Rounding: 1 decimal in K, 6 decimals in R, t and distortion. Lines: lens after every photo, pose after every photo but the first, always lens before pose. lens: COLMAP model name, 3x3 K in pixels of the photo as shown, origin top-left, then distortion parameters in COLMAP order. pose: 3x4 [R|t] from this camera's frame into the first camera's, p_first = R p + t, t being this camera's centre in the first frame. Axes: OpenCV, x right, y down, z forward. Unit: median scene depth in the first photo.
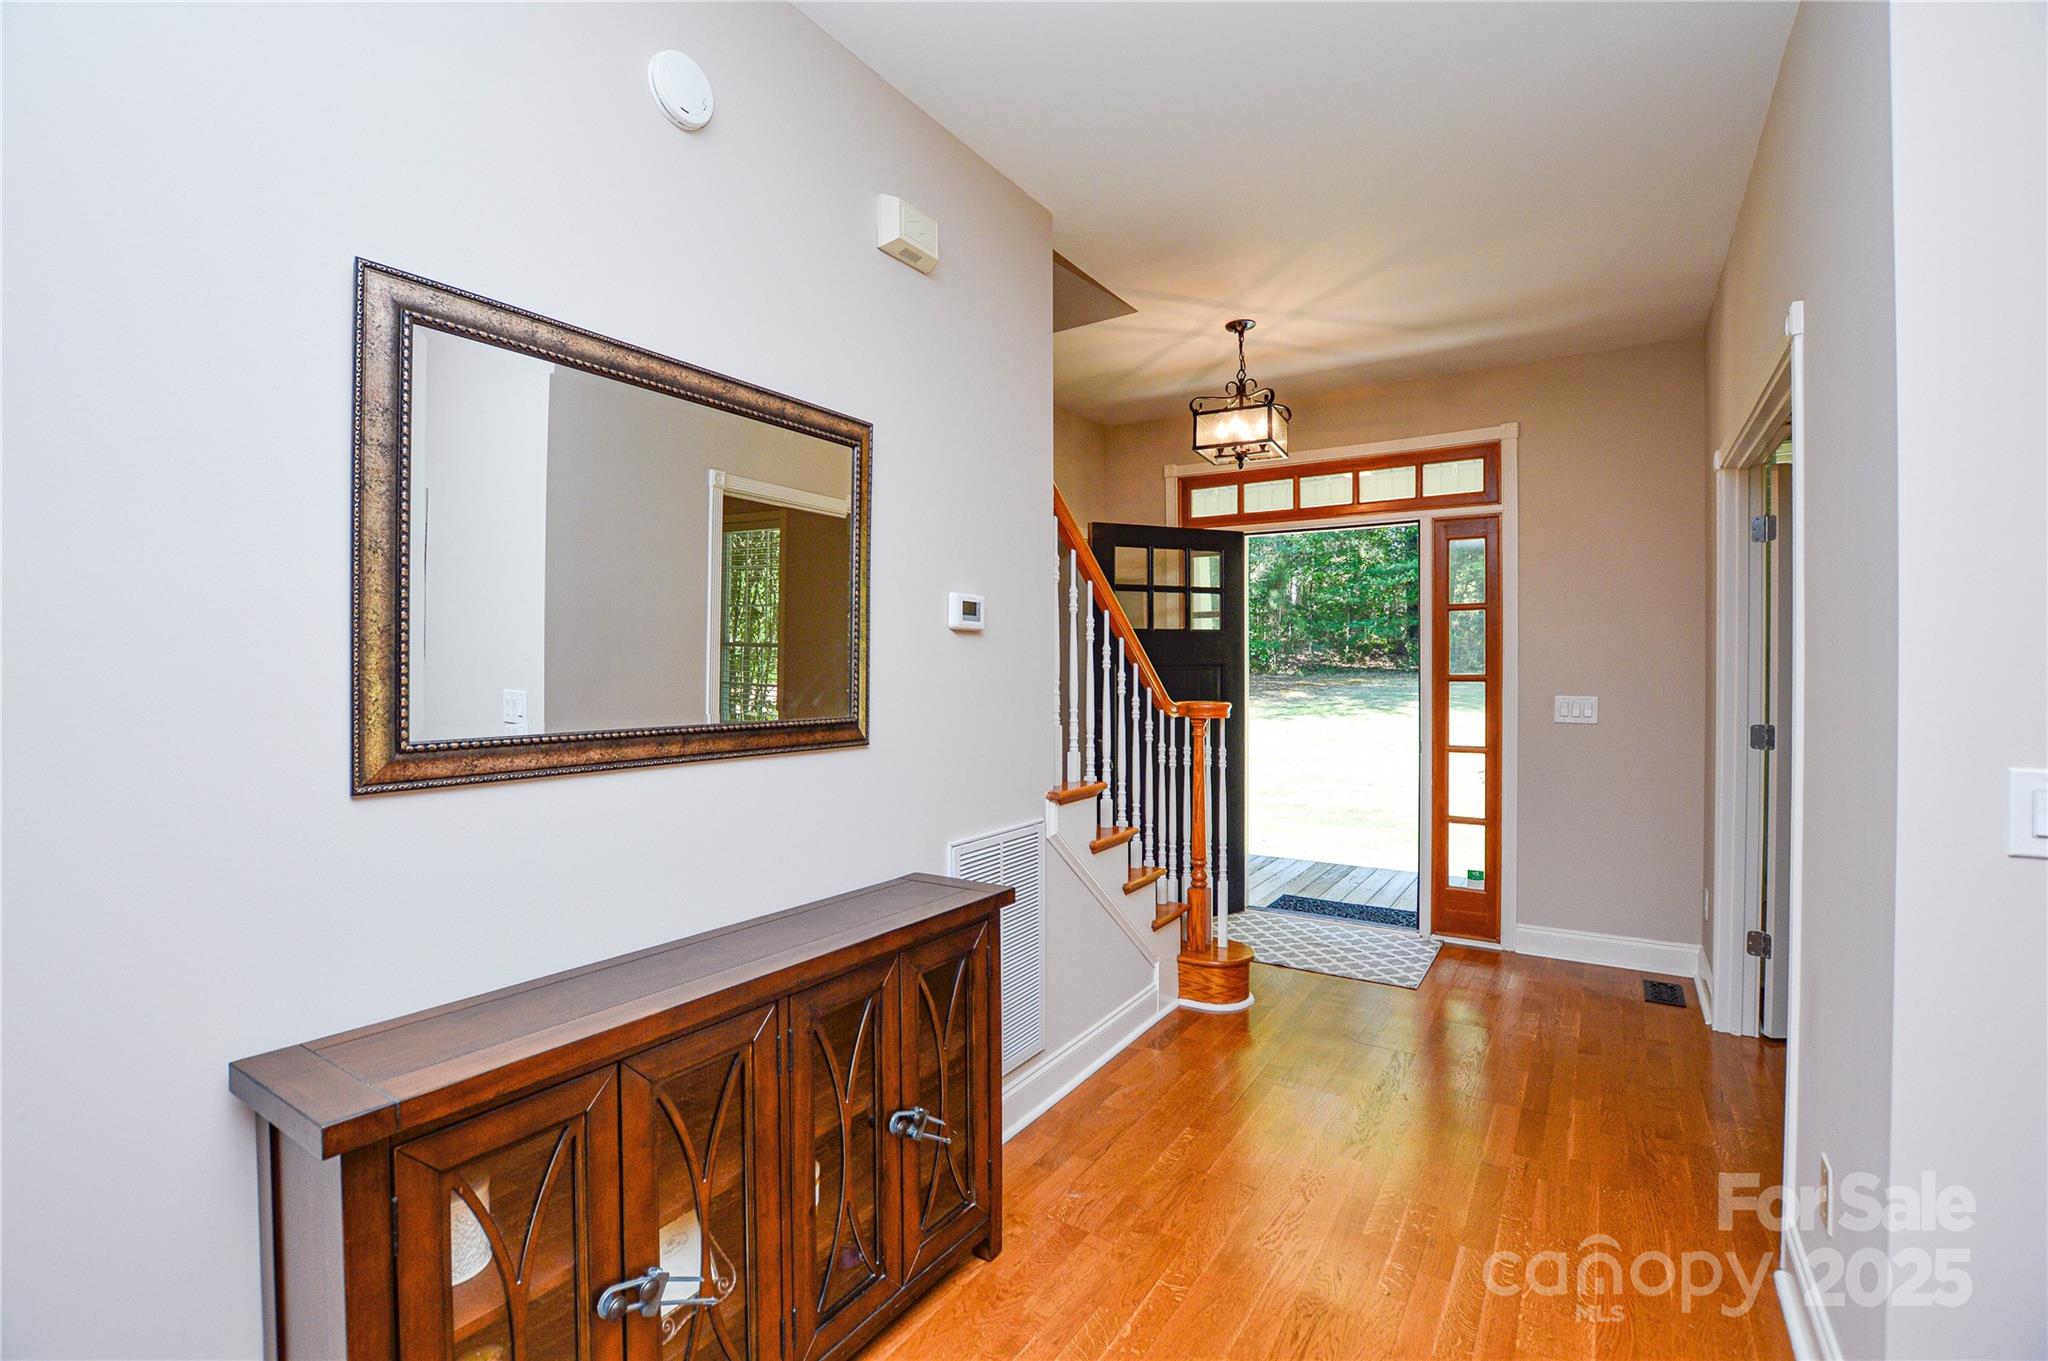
lens RADIAL K [[910.3, 0, 1019.4], [0, 910.3, 671.7], [0, 0, 1]] dist [-0.030910, -0.000187]
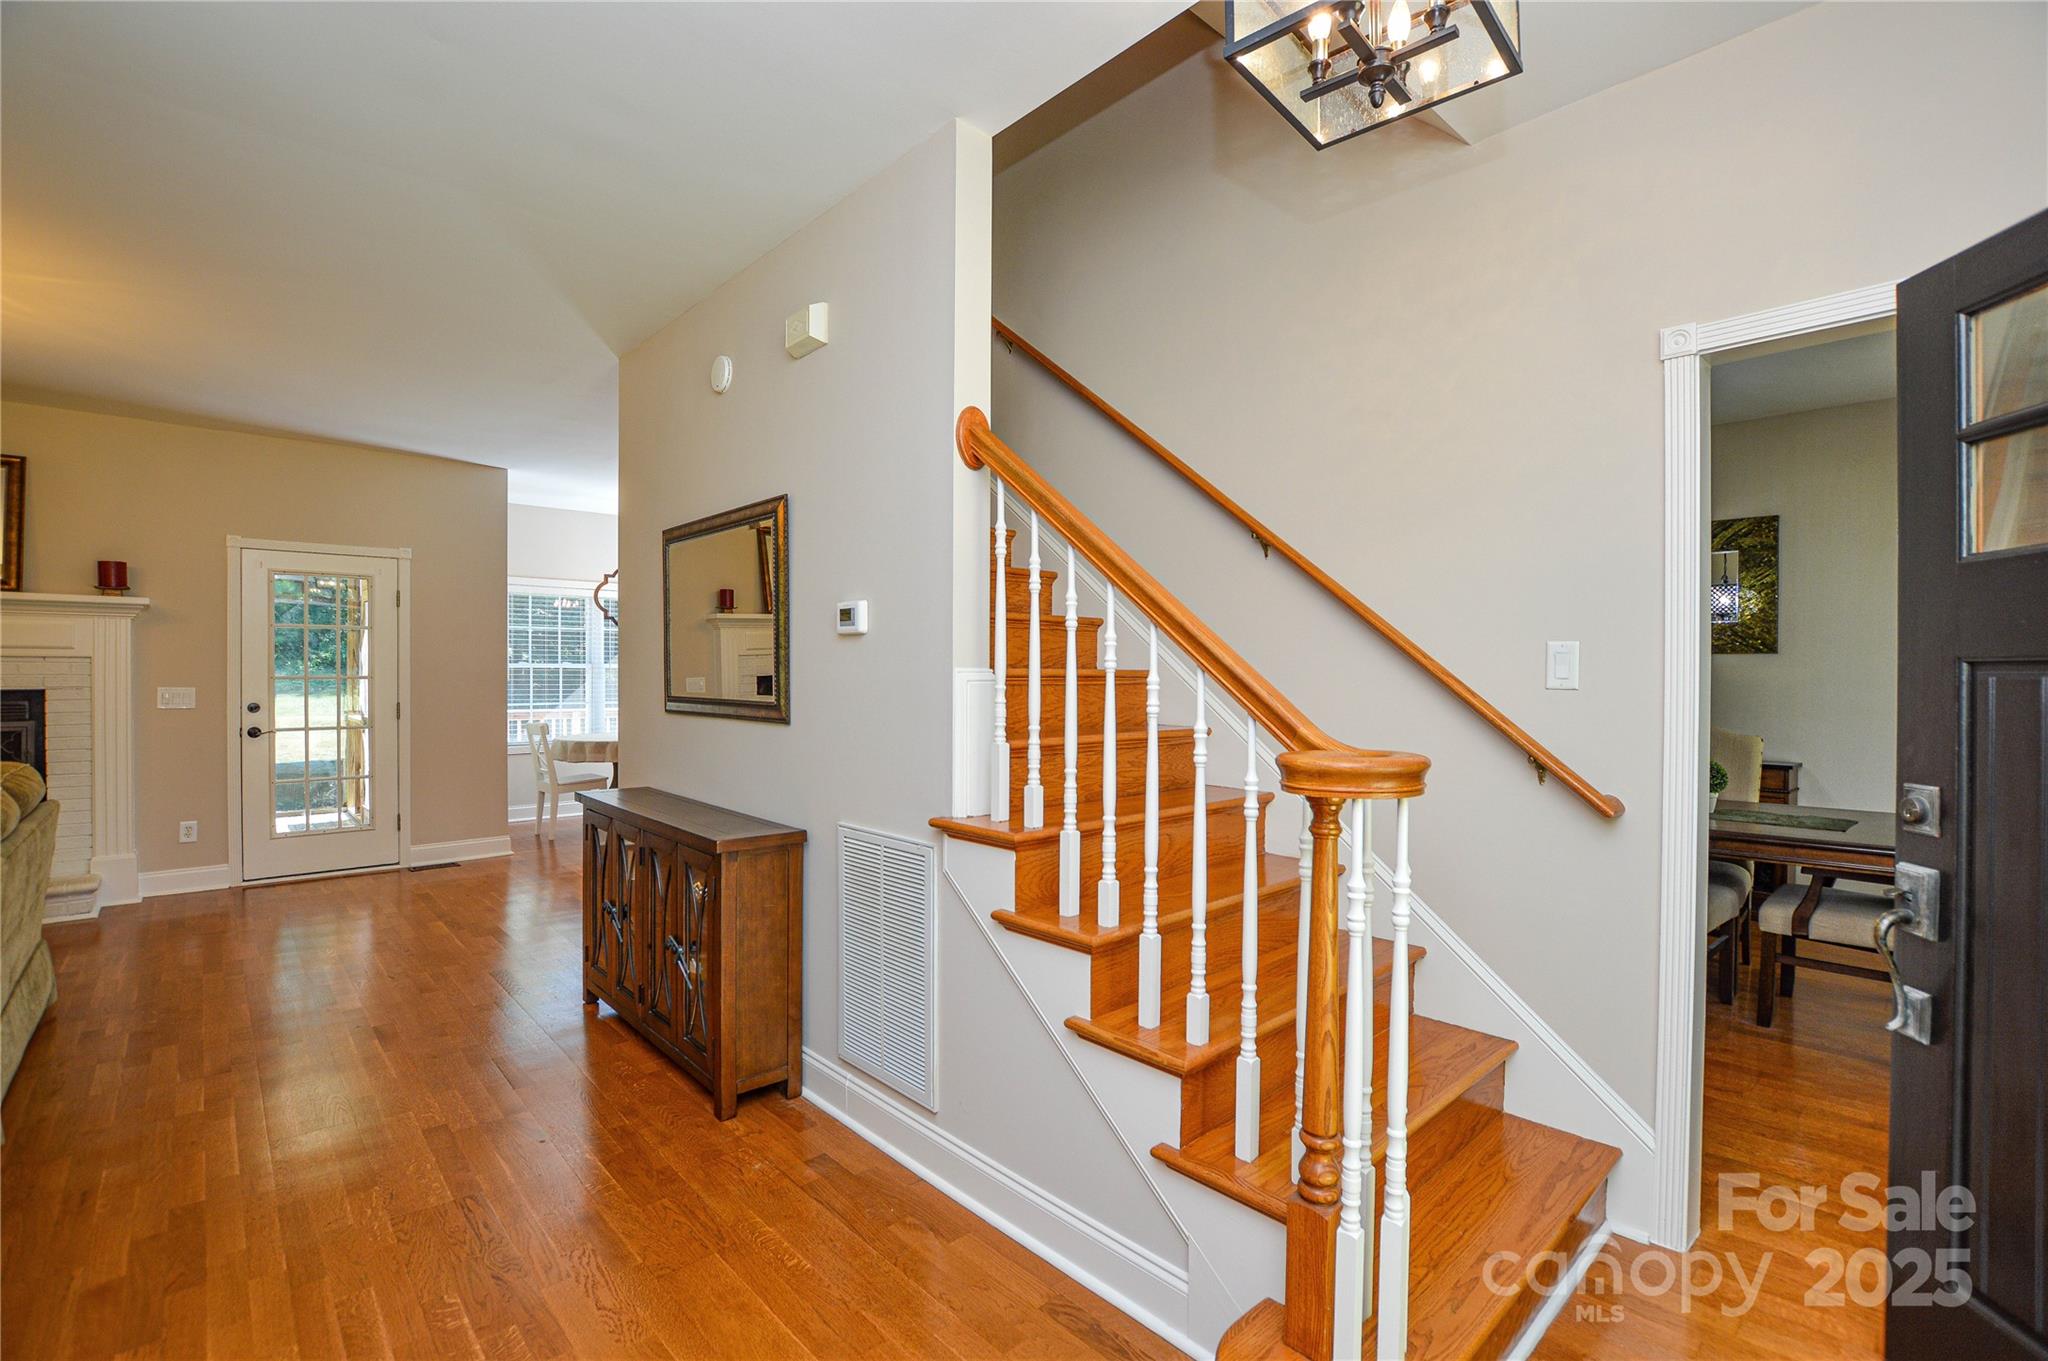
lens RADIAL K [[906.4, 0, 1024.0], [0, 906.4, 680.5], [0, 0, 1]] dist [-0.027093, -0.000097]
pose [[-0.244932, 0.011695, -0.969470, 0.539034], [-0.004778, 0.999901, 0.013269, -0.003138], [0.969529, 0.007882, -0.244851, 0.836161]]
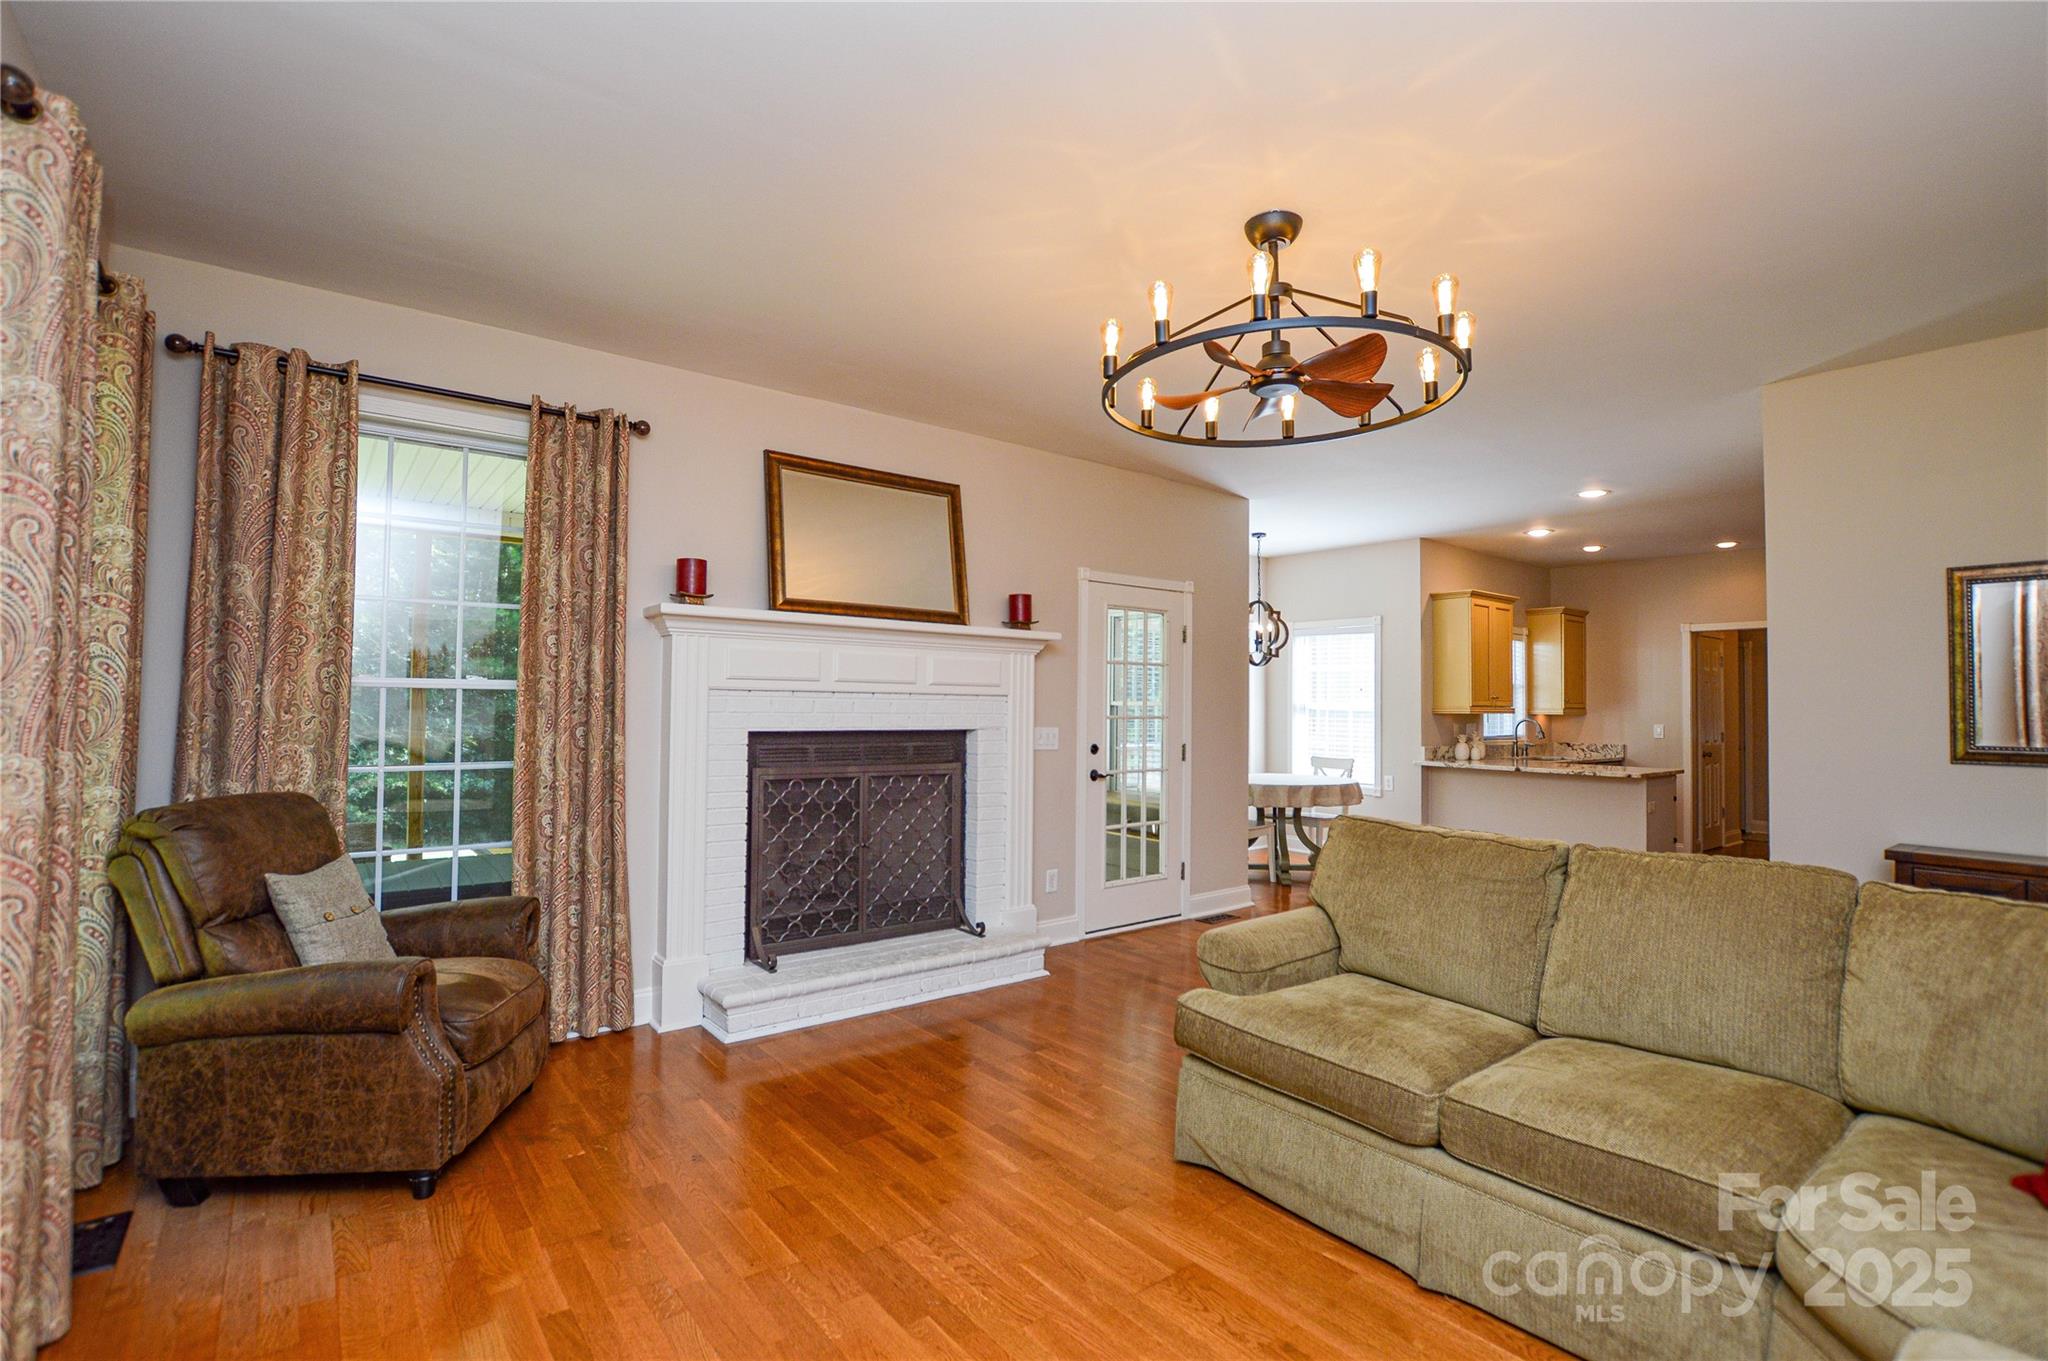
lens RADIAL K [[924.9, 0, 1024.0], [0, 924.9, 680.5], [0, 0, 1]] dist [-0.031440, -0.000368]
pose [[-0.325282, -0.028185, -0.945197, 0.803015], [-0.014371, 0.999588, -0.024862, -0.001682], [0.945508, 0.005496, -0.325553, -0.231251]]
